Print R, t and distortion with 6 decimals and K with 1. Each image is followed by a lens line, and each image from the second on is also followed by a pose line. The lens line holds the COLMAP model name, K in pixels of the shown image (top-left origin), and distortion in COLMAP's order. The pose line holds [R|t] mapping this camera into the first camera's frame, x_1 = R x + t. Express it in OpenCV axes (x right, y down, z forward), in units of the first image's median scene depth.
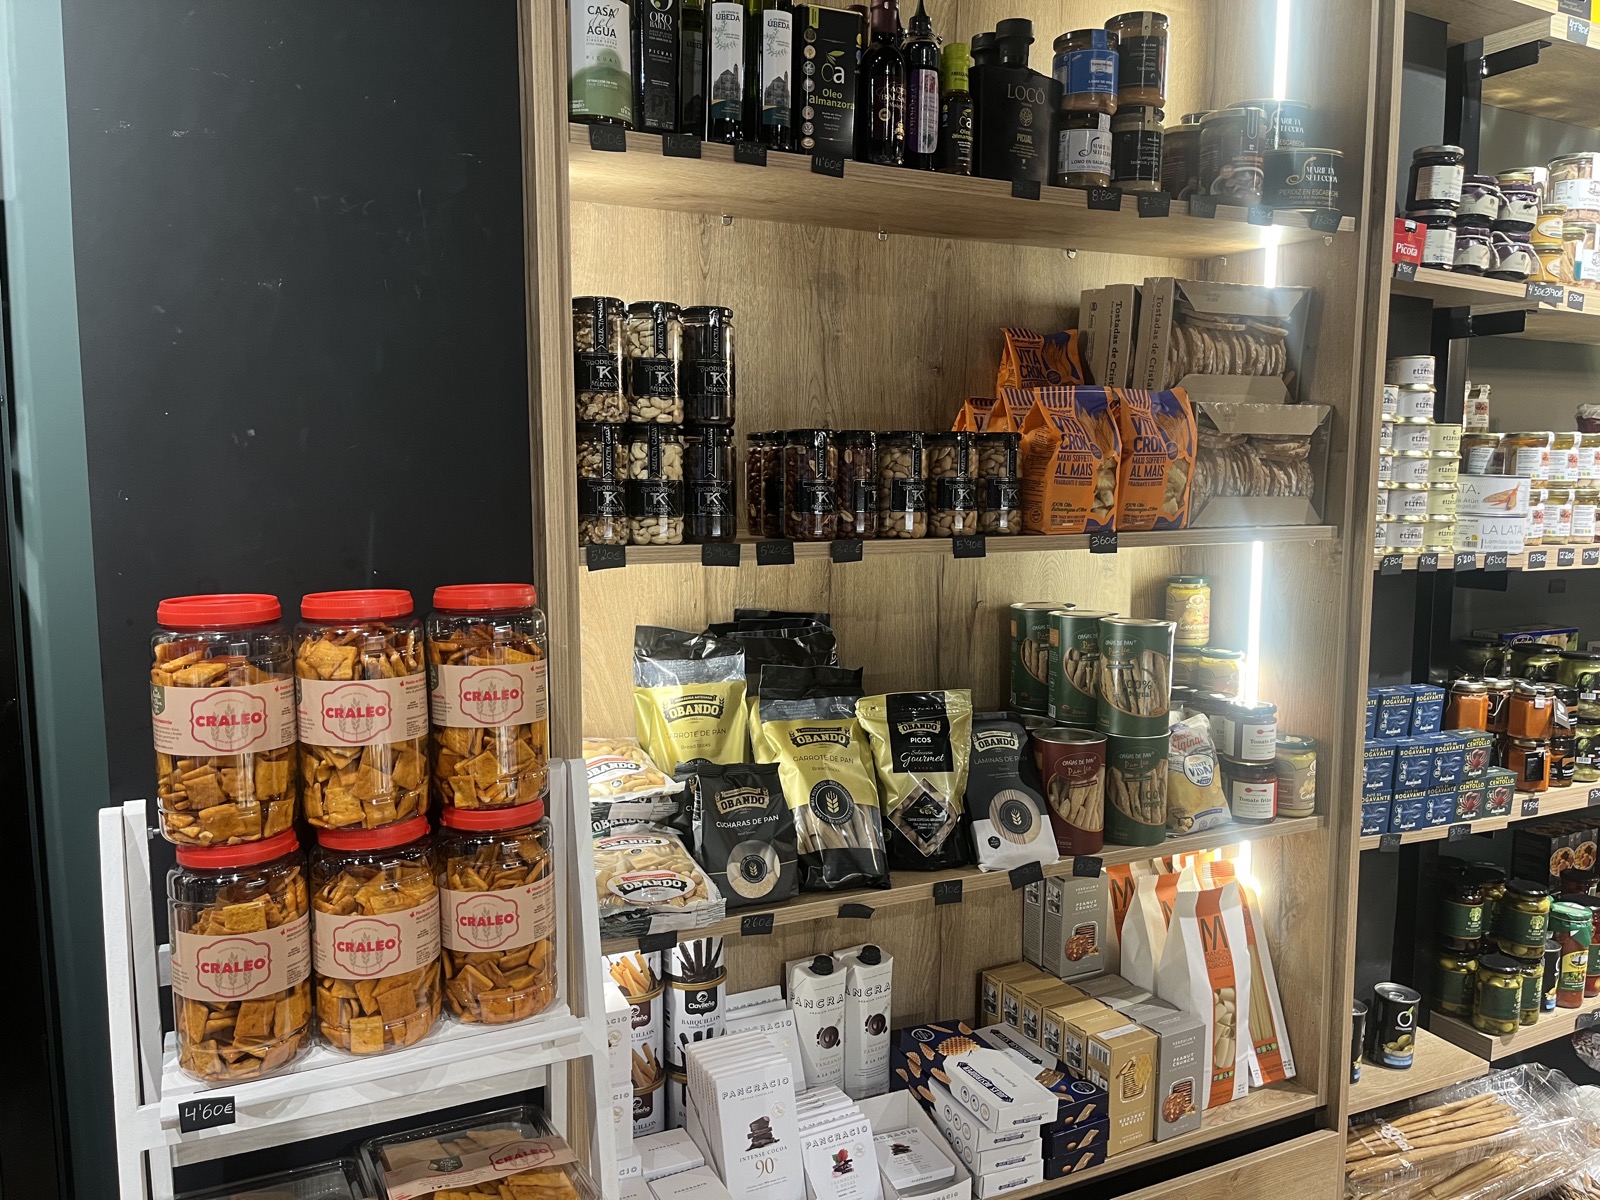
lens RADIAL K [[1230.8, 0, 800.0], [0, 1230.8, 600.0], [0, 0, 1]] dist [0.032928, 0.000196]
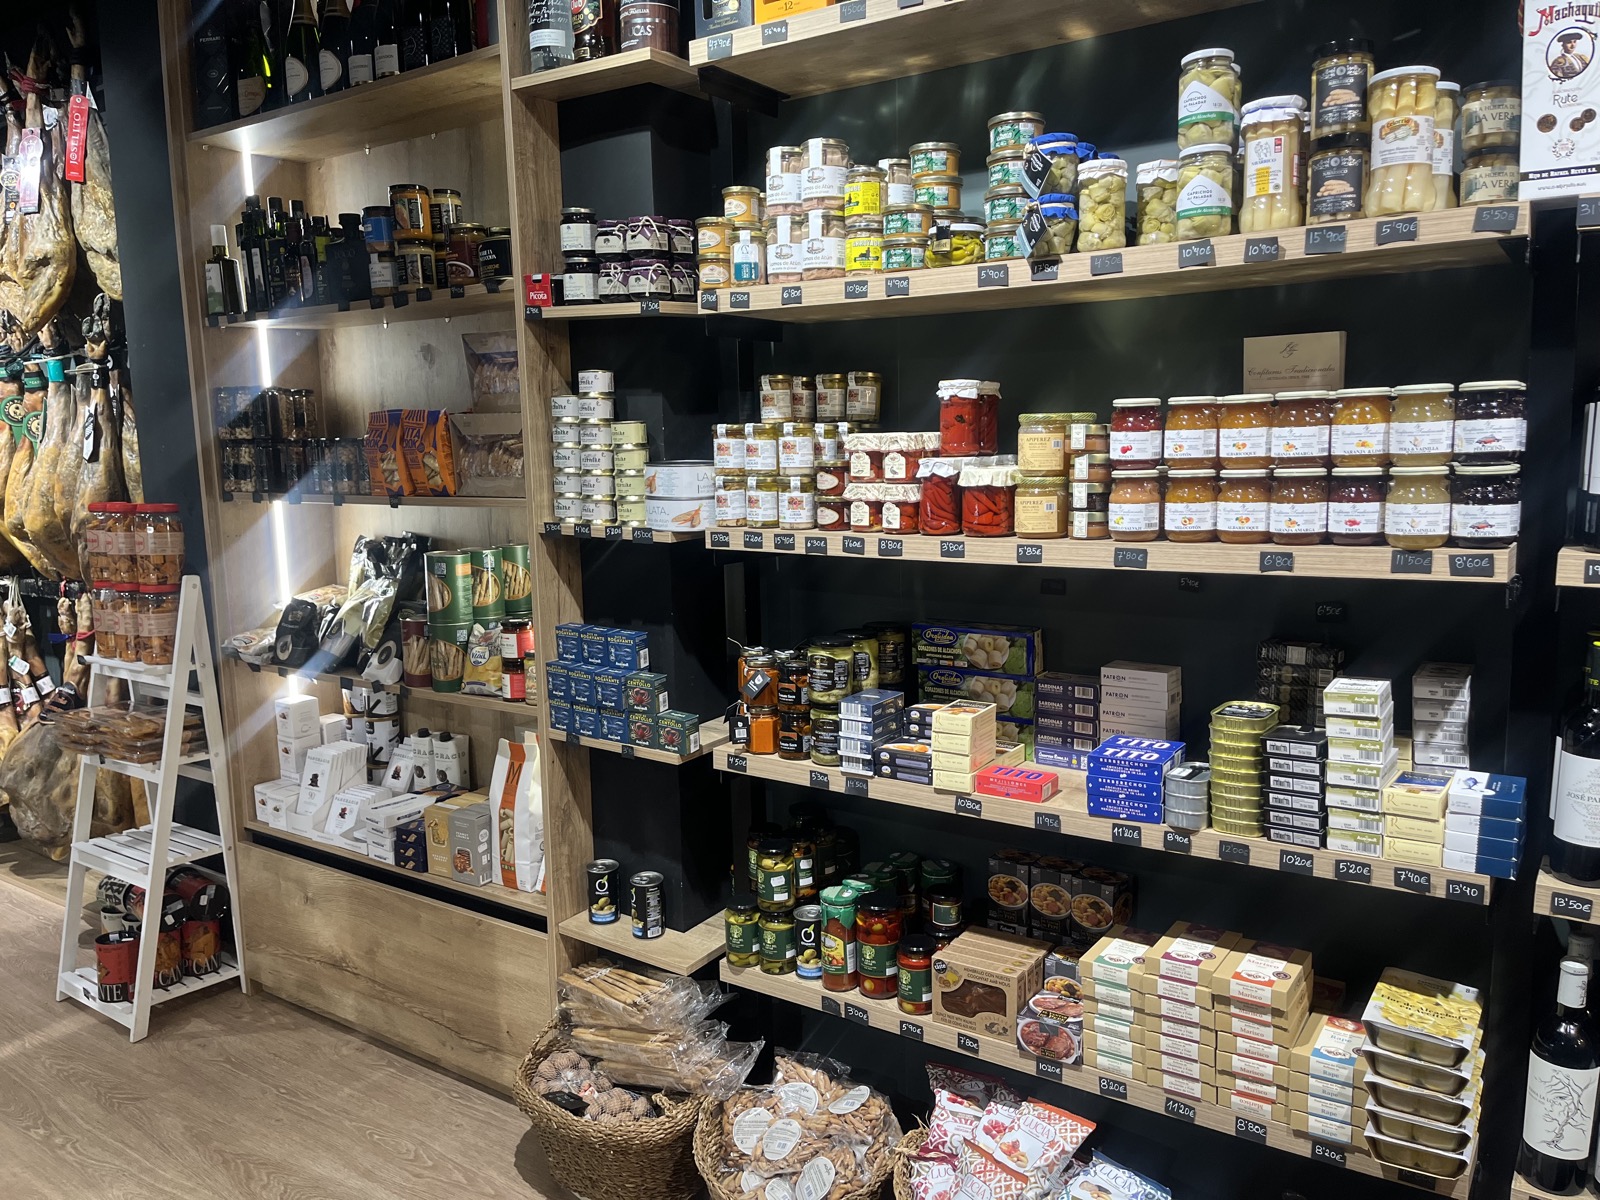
lens RADIAL K [[1230.8, 0, 800.0], [0, 1230.8, 600.0], [0, 0, 1]] dist [0.032928, 0.000196]
pose [[0.479499, 0.110447, -0.870564, 1.707870], [-0.074751, 0.993583, 0.084882, -0.082824], [0.874353, 0.024374, 0.484678, 0.565694]]
